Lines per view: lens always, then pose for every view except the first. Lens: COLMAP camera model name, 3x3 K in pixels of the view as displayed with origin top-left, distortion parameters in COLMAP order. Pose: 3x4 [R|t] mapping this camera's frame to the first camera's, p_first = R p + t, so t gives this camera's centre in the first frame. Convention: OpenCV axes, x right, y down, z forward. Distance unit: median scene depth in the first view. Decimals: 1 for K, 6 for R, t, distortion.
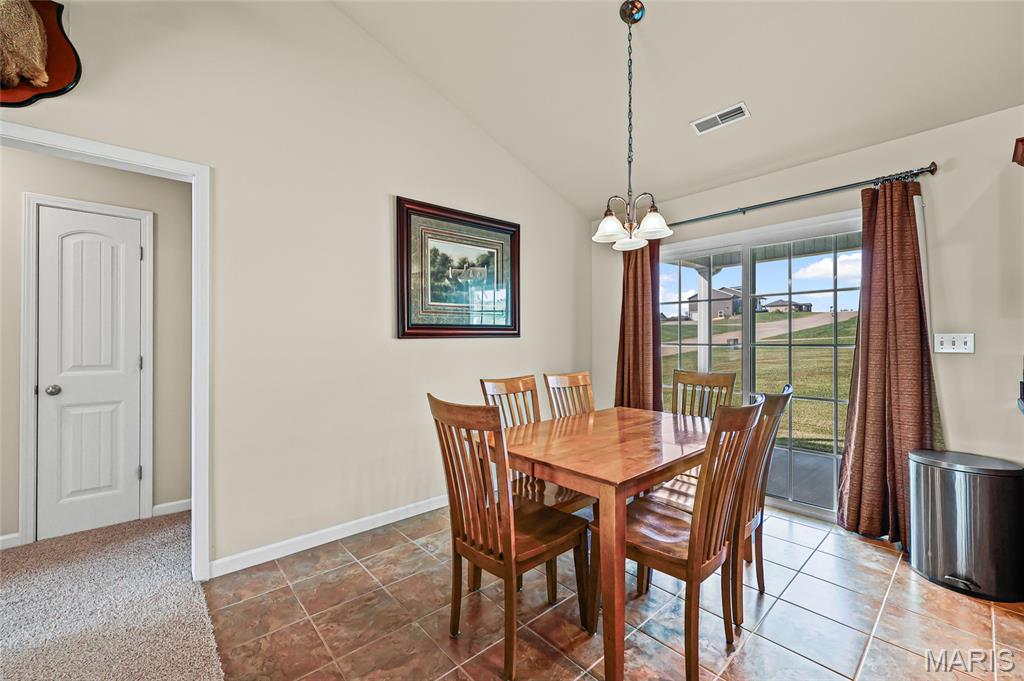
lens RADIAL K [[418.9, 0, 526.4], [0, 418.9, 339.4], [0, 0, 1]] dist [-0.001224, -0.000166]
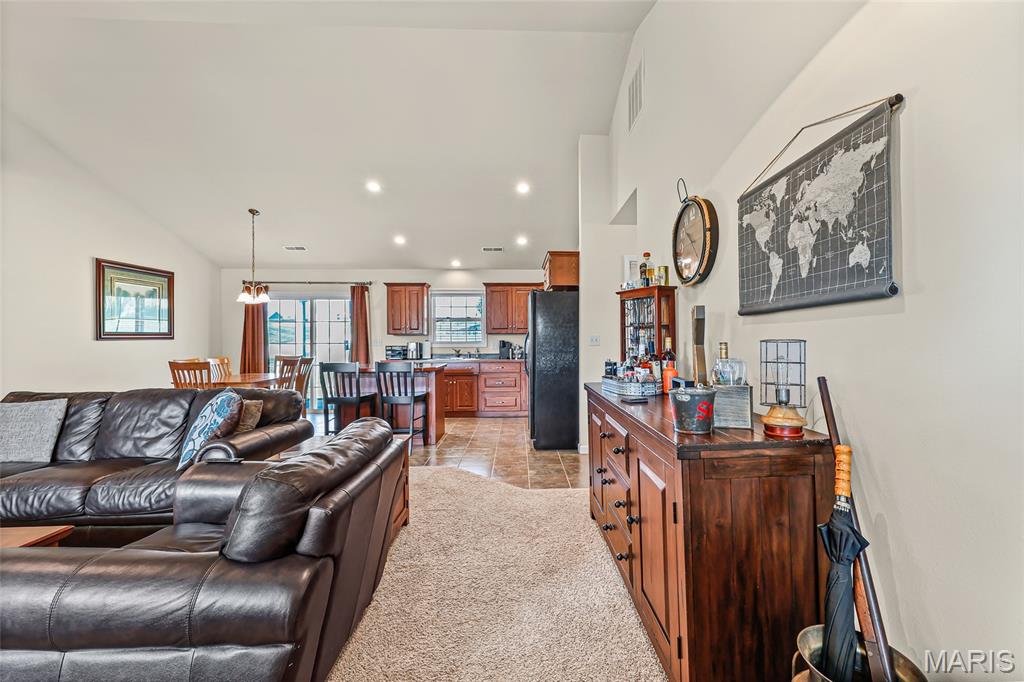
lens RADIAL K [[418.9, 0, 526.4], [0, 418.9, 339.9], [0, 0, 1]] dist [-0.001224, -0.000166]
pose [[0.660452, -0.000401, 0.750868, -0.490445], [-0.000456, 0.999999, 0.000935, -0.008918], [-0.750868, -0.000960, 0.660451, -1.664223]]
